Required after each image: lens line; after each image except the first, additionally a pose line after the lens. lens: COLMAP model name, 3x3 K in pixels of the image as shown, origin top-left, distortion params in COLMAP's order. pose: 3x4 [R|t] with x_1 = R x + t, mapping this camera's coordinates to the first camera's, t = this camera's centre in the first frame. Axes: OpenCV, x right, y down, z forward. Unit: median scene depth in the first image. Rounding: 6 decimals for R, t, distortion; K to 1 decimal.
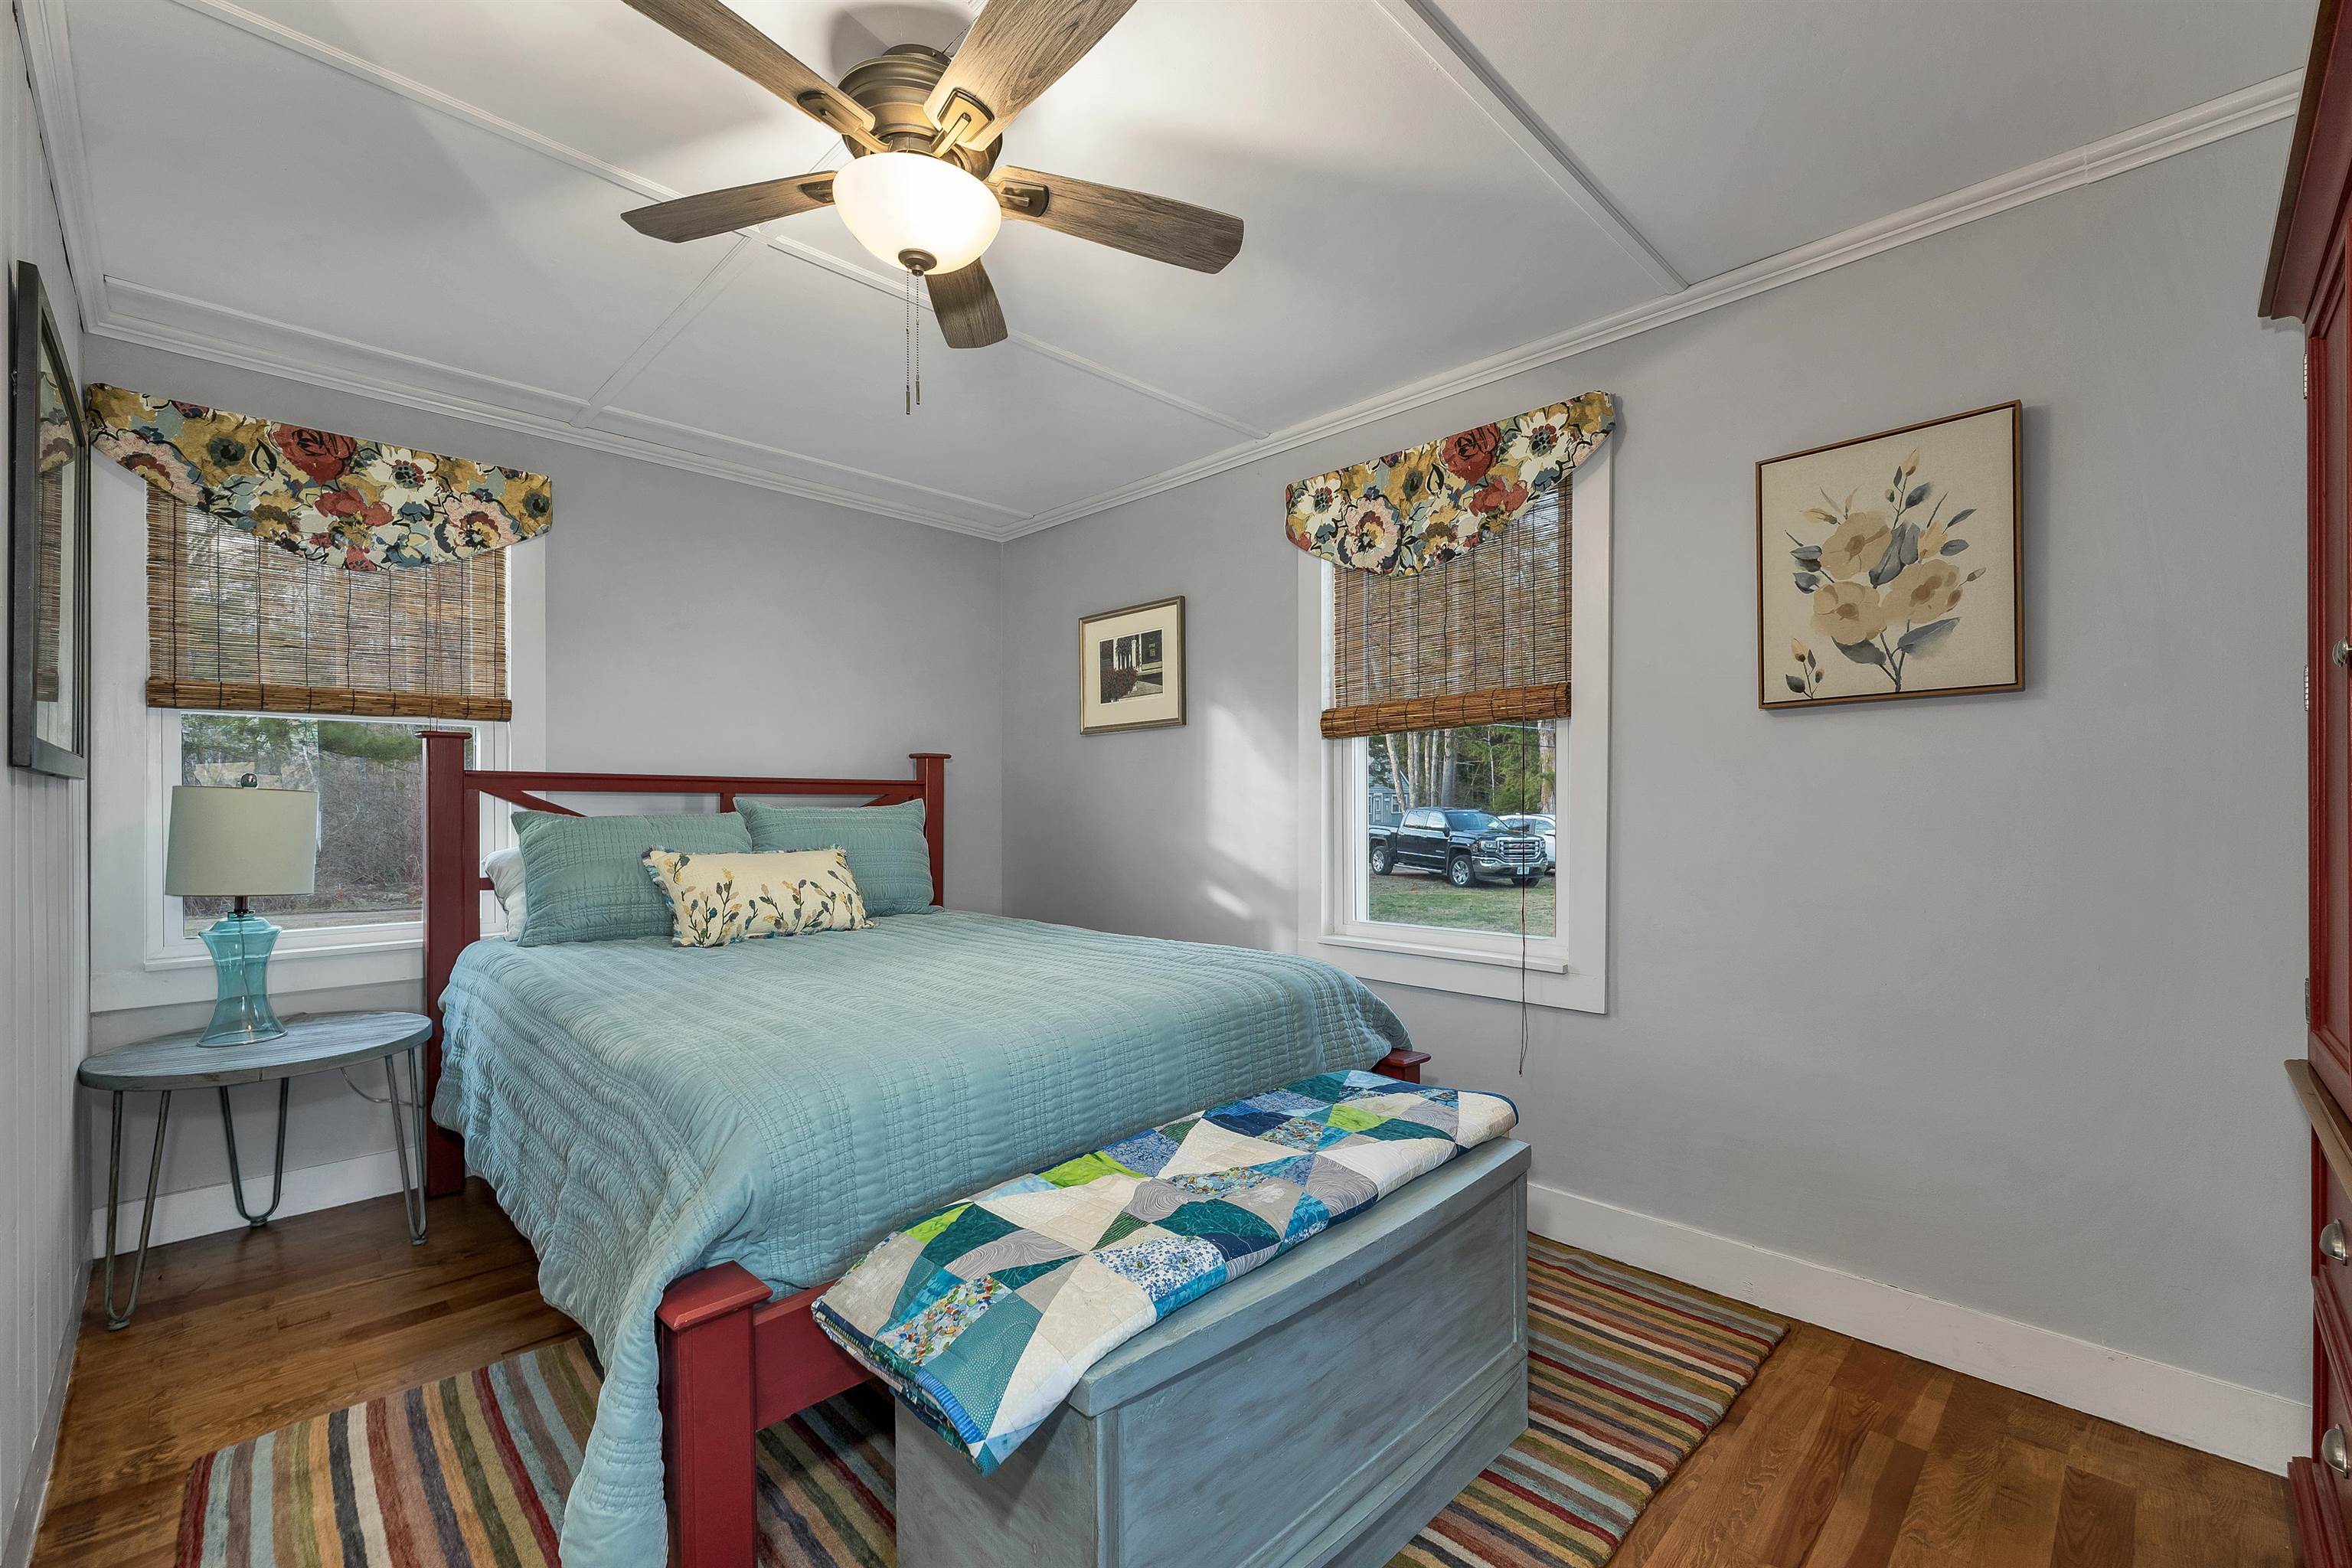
lens RADIAL K [[981.3, 0, 1152.9], [0, 981.3, 826.4], [0, 0, 1]] dist [0.010398, -0.000405]
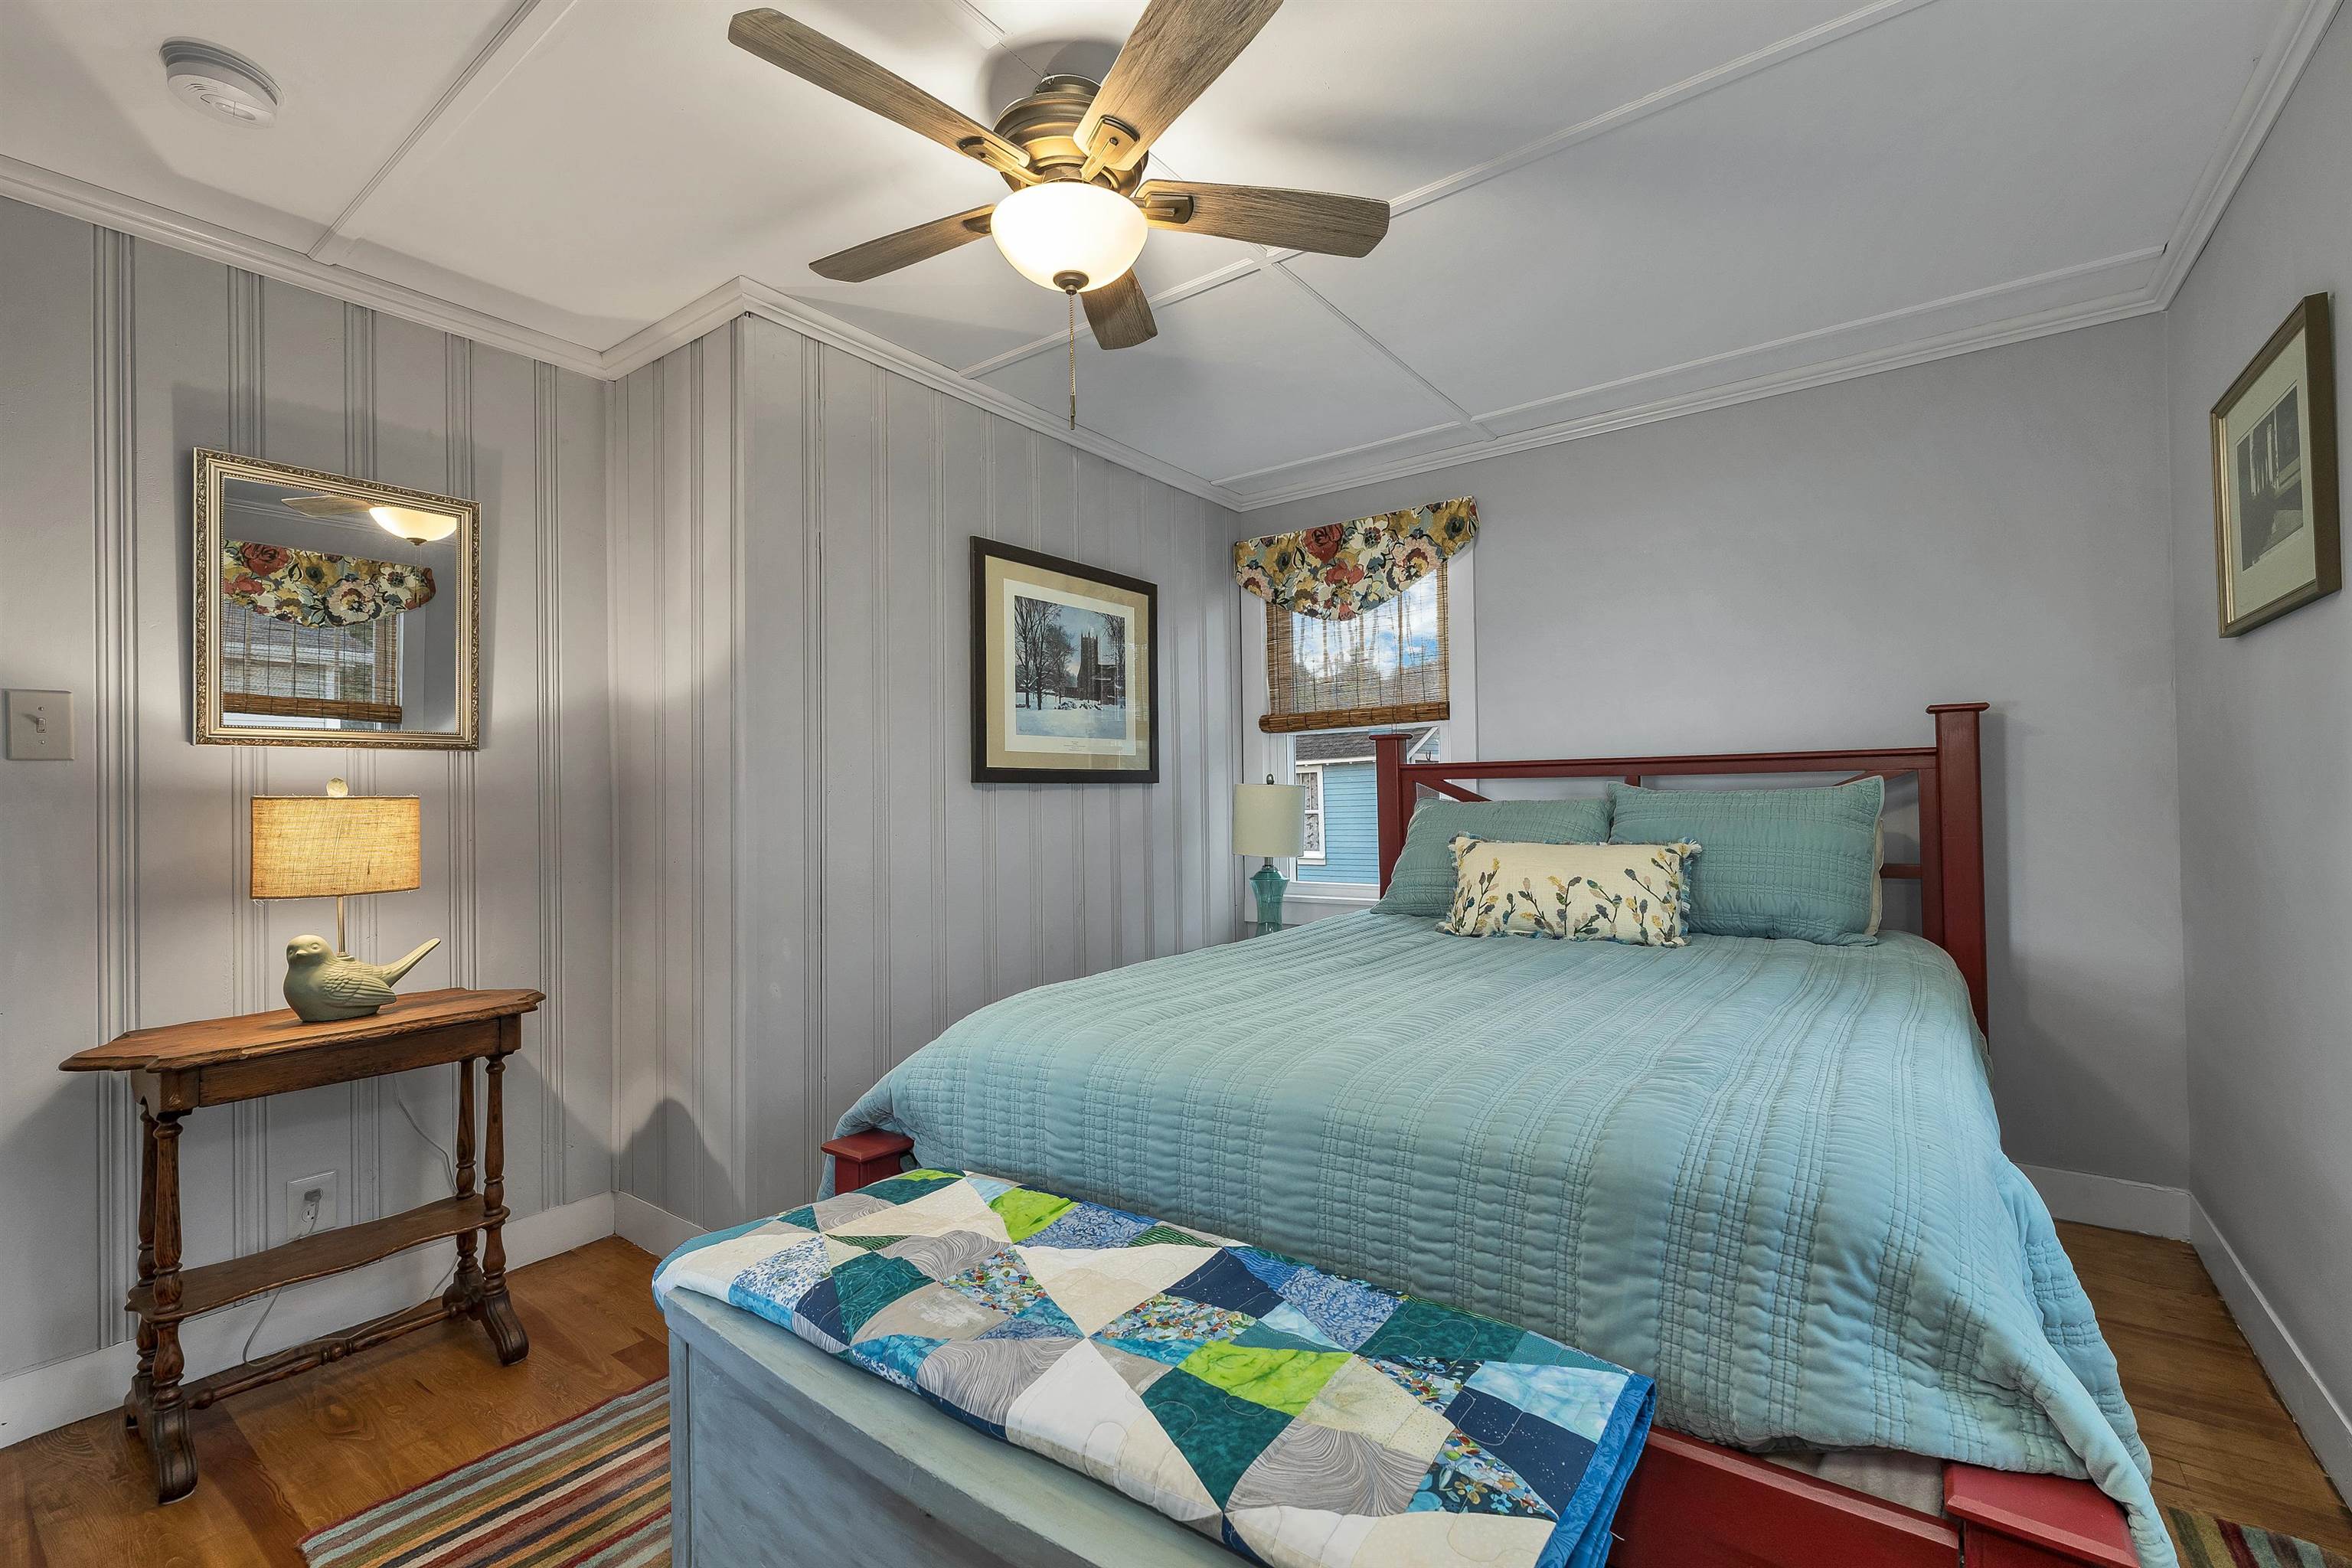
lens RADIAL K [[981.3, 0, 1172.1], [0, 981.3, 786.6], [0, 0, 1]] dist [0.010398, -0.000405]
pose [[0.165231, -0.011828, -0.986184, 0.473102], [-0.003870, 0.999913, -0.012641, -0.013734], [0.986247, 0.005905, 0.165171, 0.545334]]
